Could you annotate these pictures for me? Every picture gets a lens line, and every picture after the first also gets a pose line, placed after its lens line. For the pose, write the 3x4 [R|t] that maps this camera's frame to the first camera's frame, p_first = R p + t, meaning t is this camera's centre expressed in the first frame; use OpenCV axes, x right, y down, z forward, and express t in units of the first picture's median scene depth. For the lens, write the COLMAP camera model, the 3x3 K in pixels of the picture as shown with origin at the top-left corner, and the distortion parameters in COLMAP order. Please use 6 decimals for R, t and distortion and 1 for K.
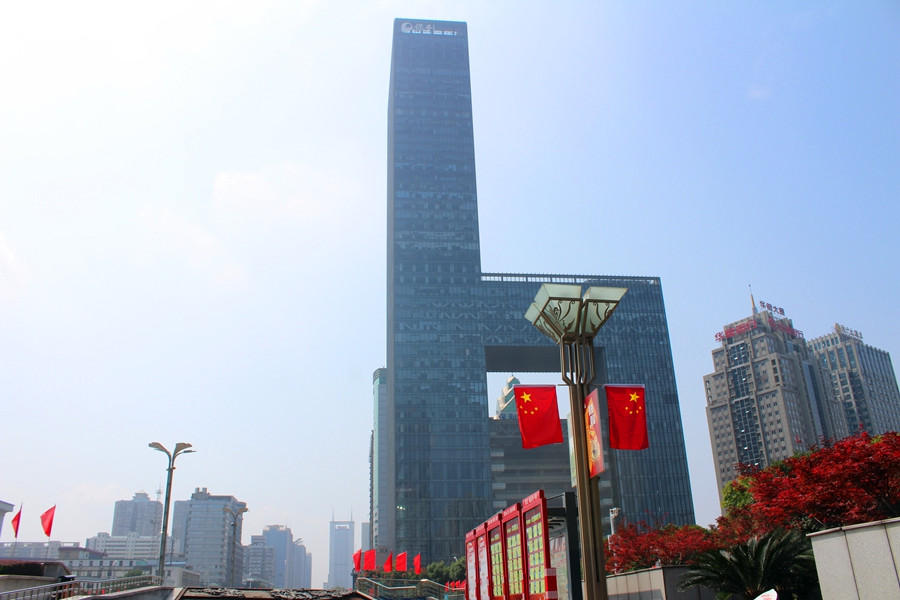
lens RADIAL K [[746.5, 0, 450.0], [0, 746.5, 300.0], [0, 0, 1]] dist [-0.165479, 0.139004]
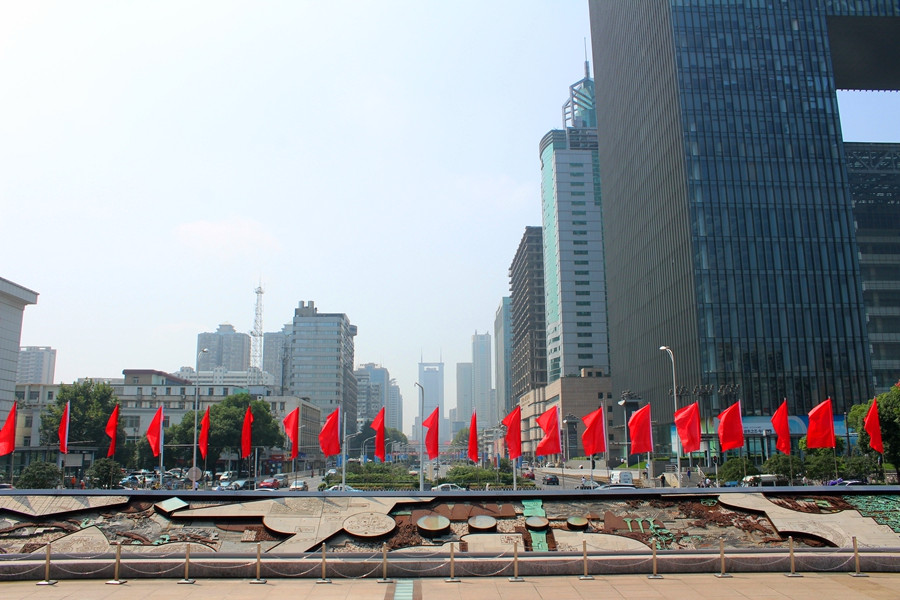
lens RADIAL K [[746.5, 0, 450.0], [0, 746.5, 300.0], [0, 0, 1]] dist [-0.165479, 0.139004]
pose [[0.995775, 0.005464, -0.091659, -0.176430], [0.012880, 0.980048, 0.198344, 0.152551], [0.090914, -0.198686, 0.975837, 0.372236]]
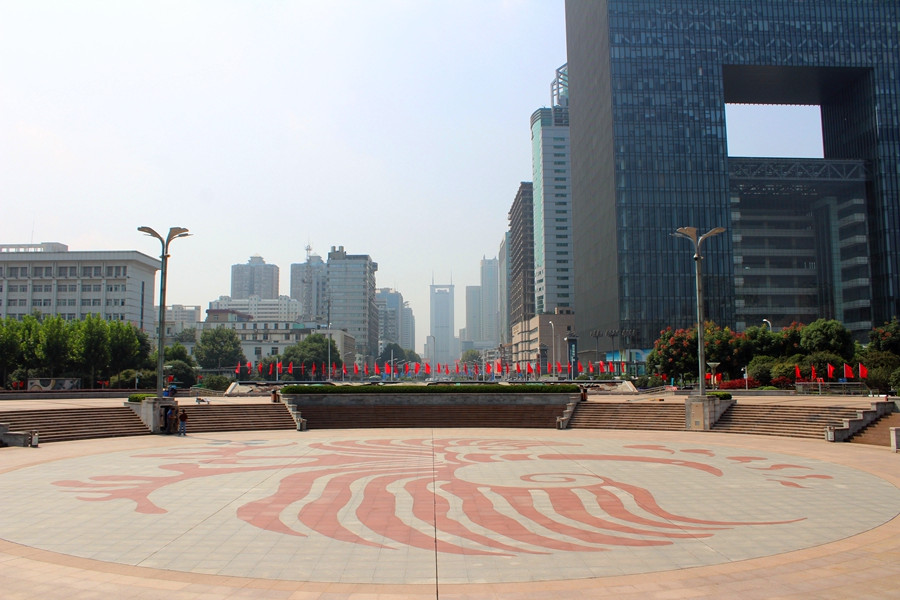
lens RADIAL K [[746.5, 0, 450.0], [0, 746.5, 300.0], [0, 0, 1]] dist [-0.165479, 0.139004]
pose [[0.994311, 0.015688, -0.105354, -0.146736], [0.017215, 0.952421, 0.304299, 0.057617], [0.105115, -0.304382, 0.946733, 0.153974]]
